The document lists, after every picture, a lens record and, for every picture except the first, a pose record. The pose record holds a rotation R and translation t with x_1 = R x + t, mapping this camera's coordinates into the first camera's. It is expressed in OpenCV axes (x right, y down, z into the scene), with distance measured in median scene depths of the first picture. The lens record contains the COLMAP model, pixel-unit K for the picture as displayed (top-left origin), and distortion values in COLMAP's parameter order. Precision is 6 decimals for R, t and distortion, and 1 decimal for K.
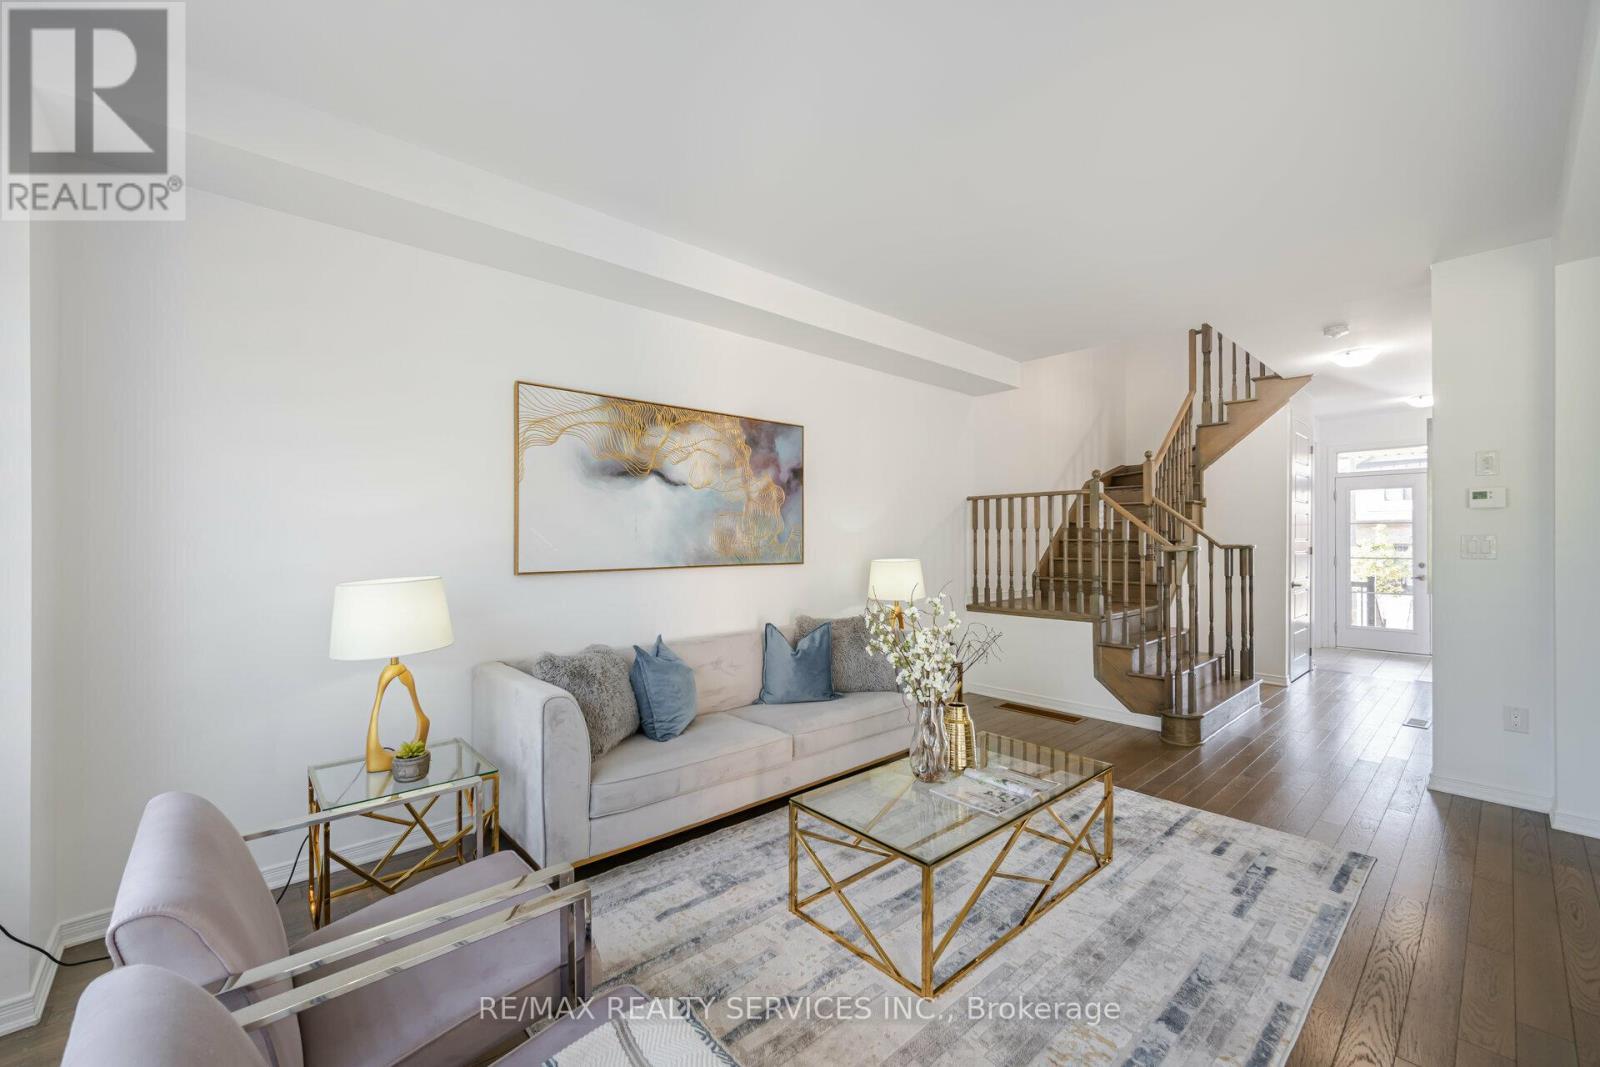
lens RADIAL K [[642.1, 0, 792.4], [0, 642.1, 541.2], [0, 0, 1]] dist [-0.003259, -0.000249]
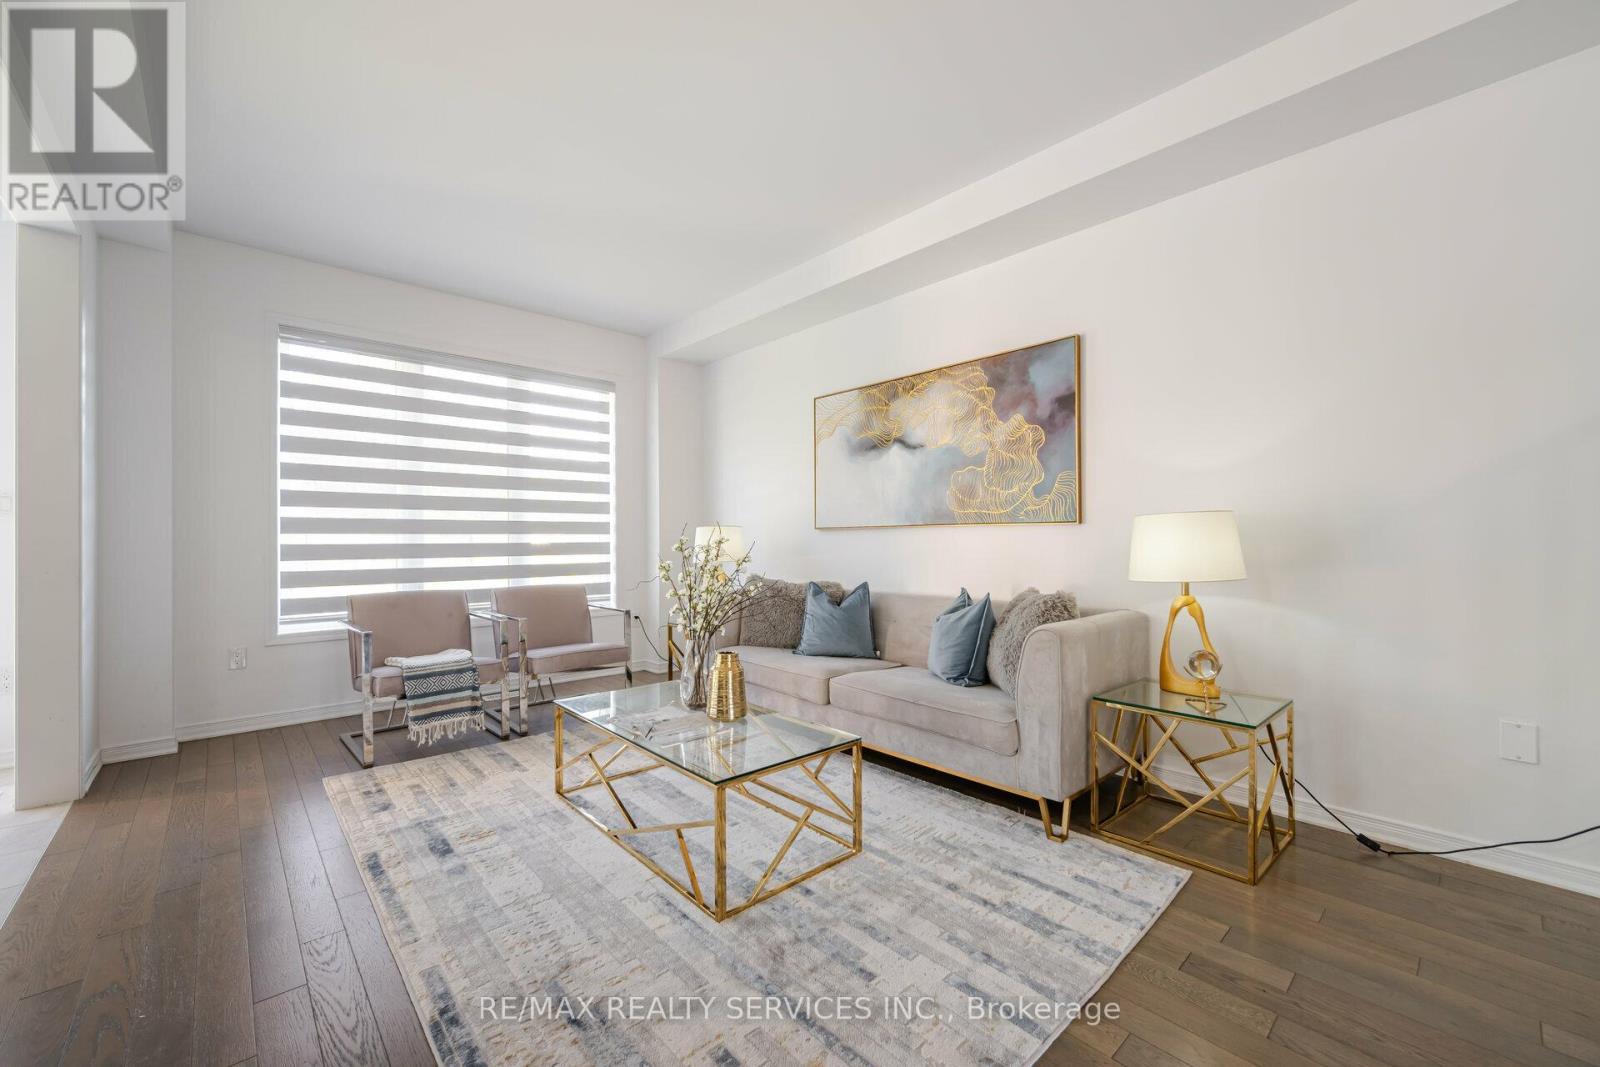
lens RADIAL K [[642.1, 0, 793.0], [0, 642.1, 535.3], [0, 0, 1]] dist [-0.003259, -0.000249]
pose [[-0.002797, -0.000632, -0.999996, 0.855229], [0.004830, 0.999988, -0.000646, 0.054498], [0.999984, -0.004832, -0.002794, 0.778379]]
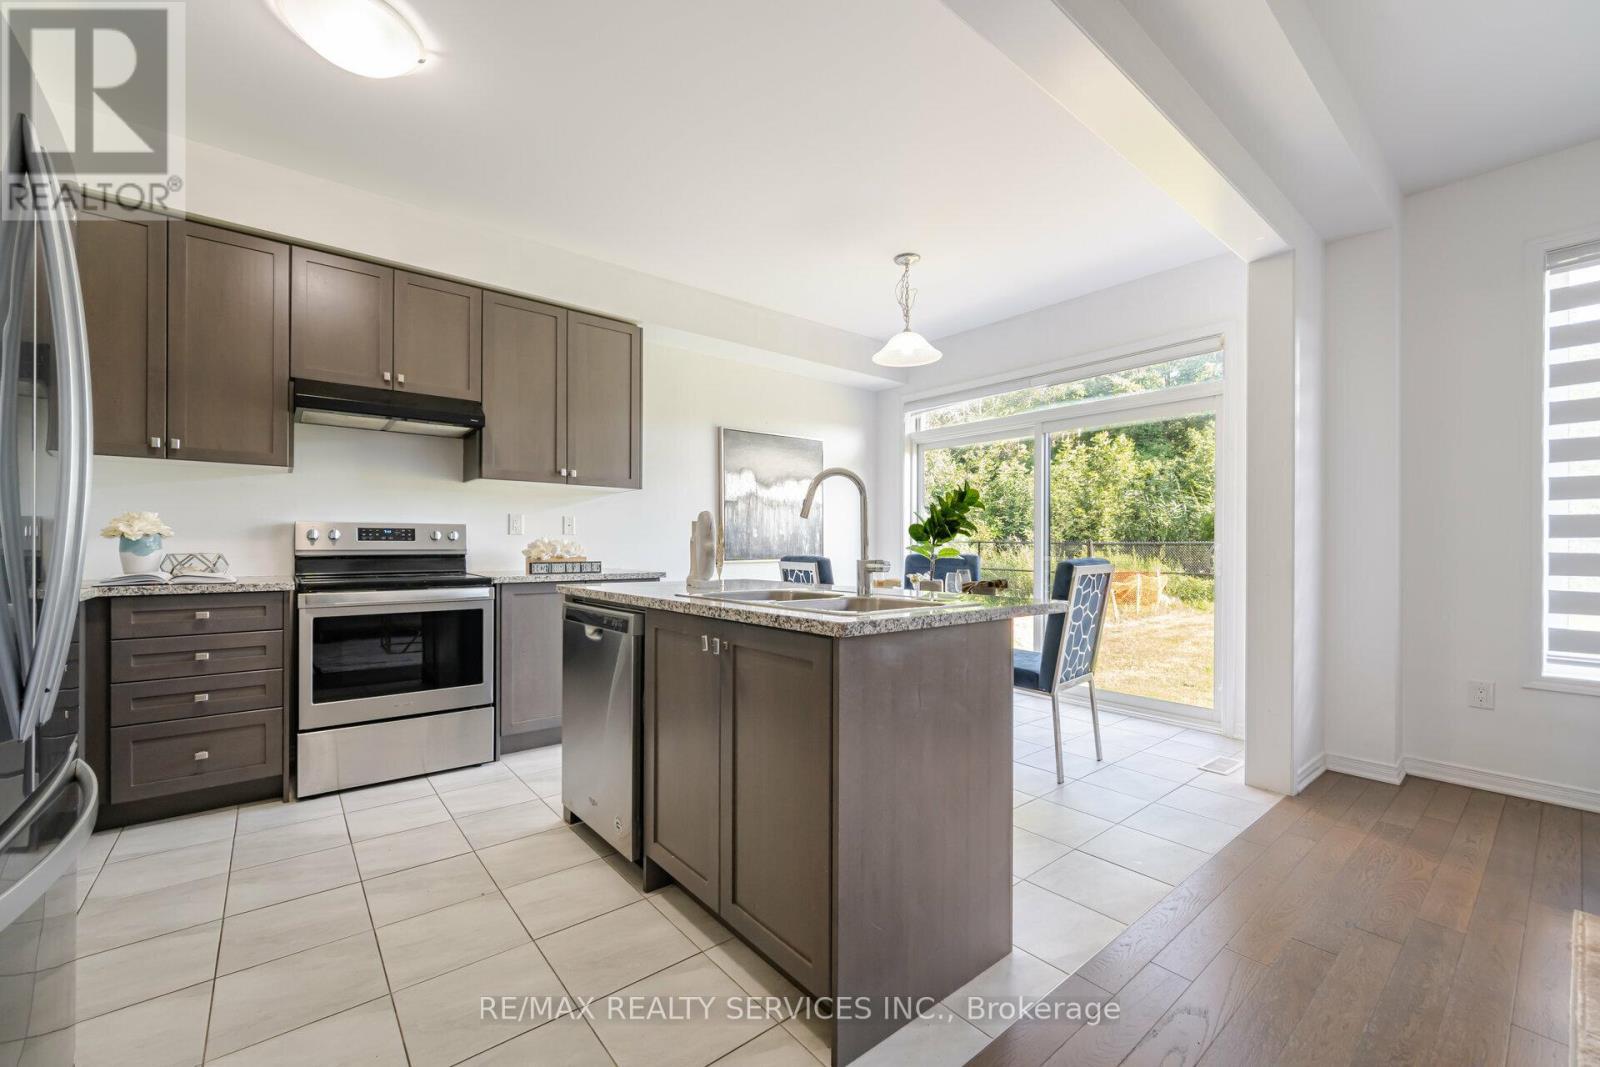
lens RADIAL K [[642.1, 0, 797.0], [0, 642.1, 546.6], [0, 0, 1]] dist [-0.003259, -0.000249]
pose [[-0.998850, 0.000536, 0.047940, 0.669943], [0.000586, 0.999999, 0.001047, 0.056394], [-0.047939, 0.001074, -0.998850, 0.740277]]
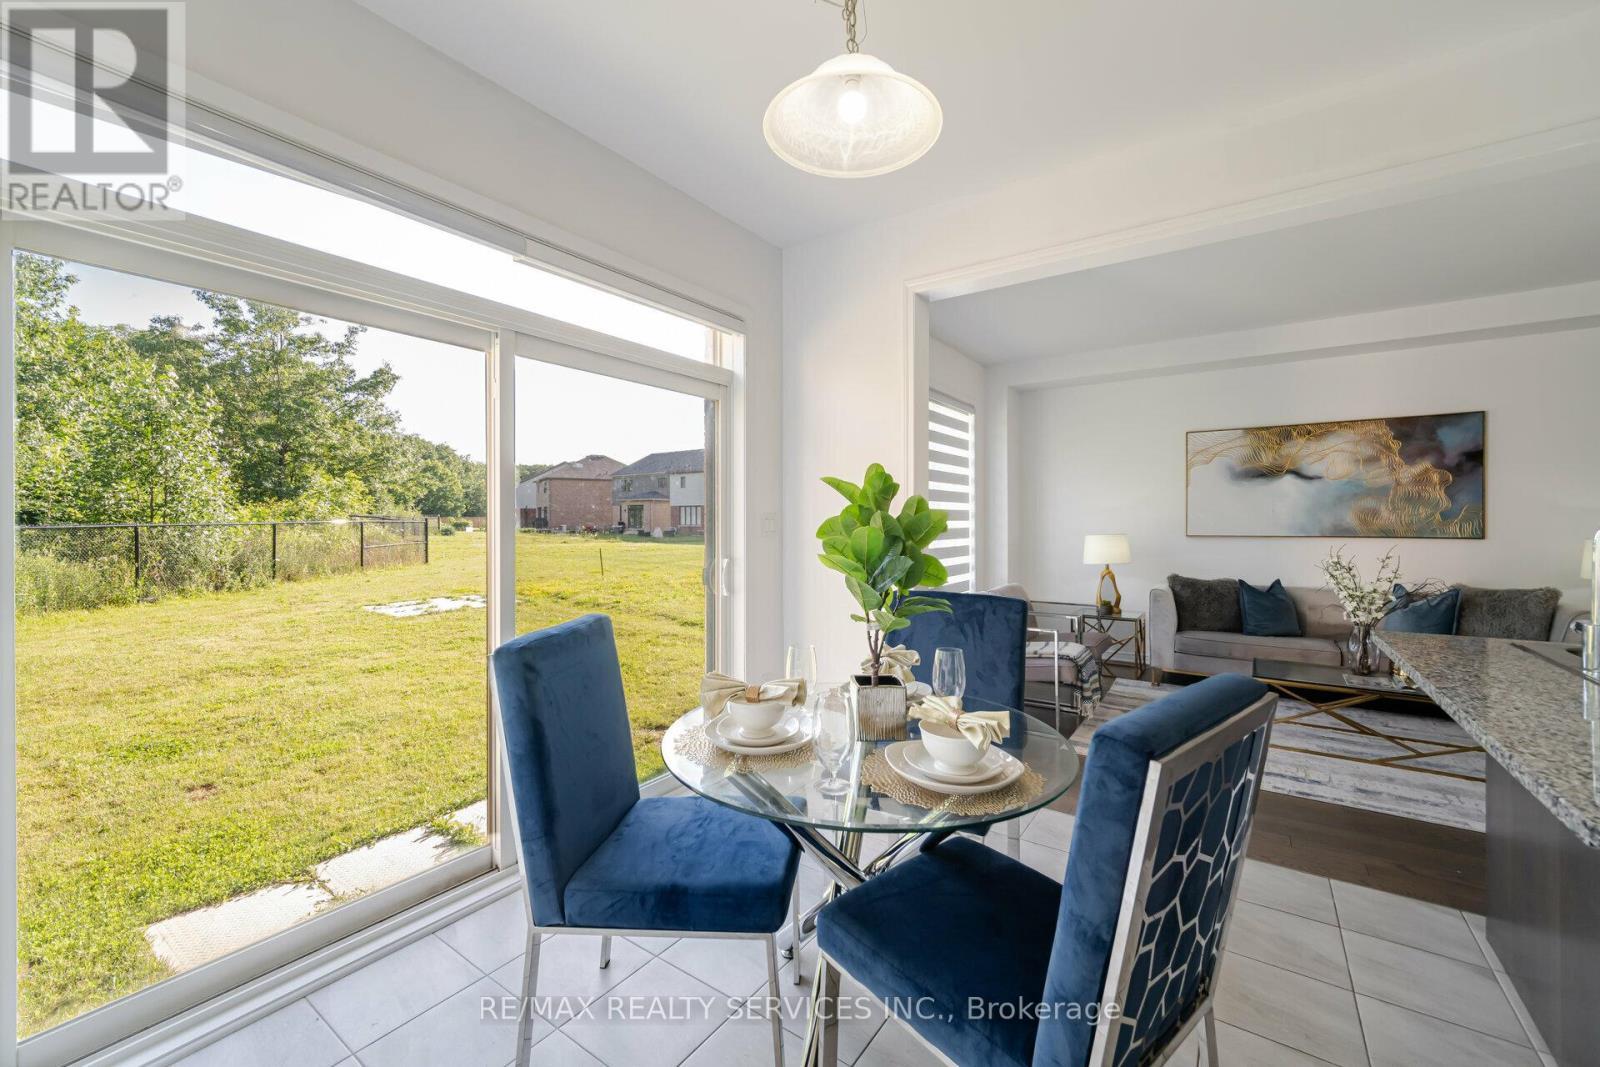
lens RADIAL K [[642.1, 0, 796.2], [0, 642.1, 524.2], [0, 0, 1]] dist [-0.003259, -0.000249]
pose [[0.230042, 0.003666, -0.973174, 0.915874], [0.000219, 0.999993, 0.003819, 0.007341], [0.973181, -0.001092, 0.230040, -0.430254]]
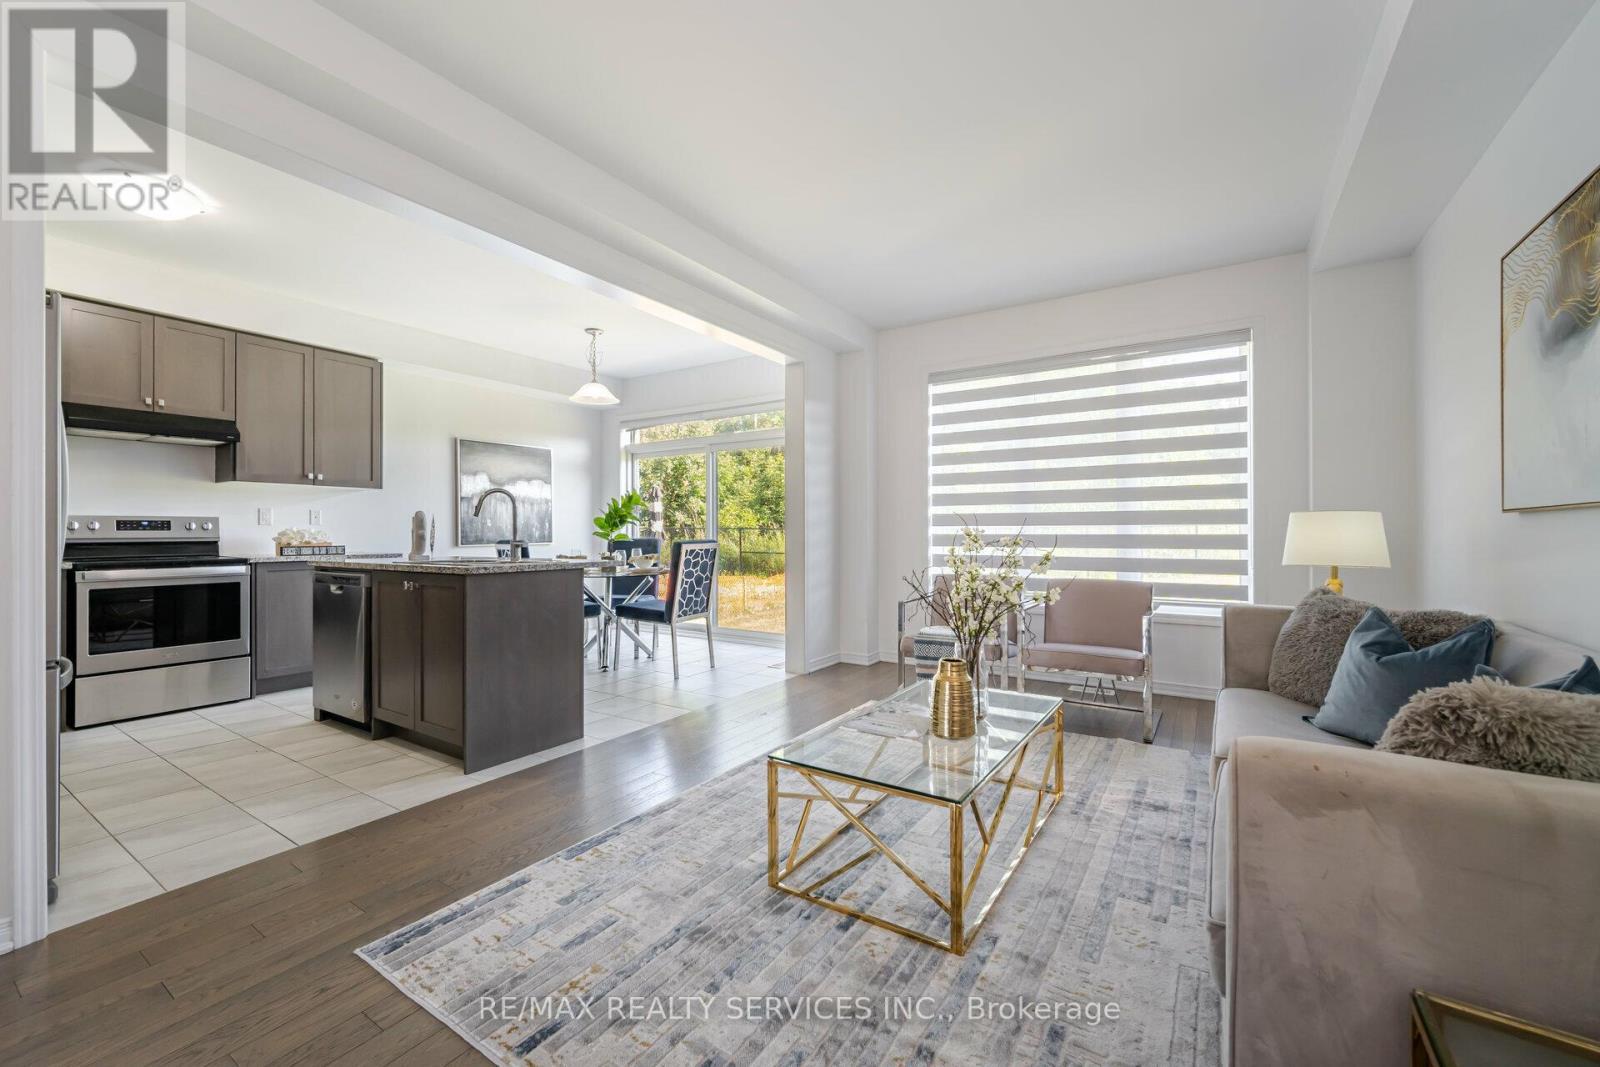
lens RADIAL K [[642.1, 0, 796.1], [0, 642.1, 532.4], [0, 0, 1]] dist [-0.003259, -0.000249]
pose [[-0.966777, 0.005640, -0.255558, 0.473386], [0.005587, 0.999984, 0.000930, 0.057702], [0.255559, -0.000529, -0.966793, 1.240559]]
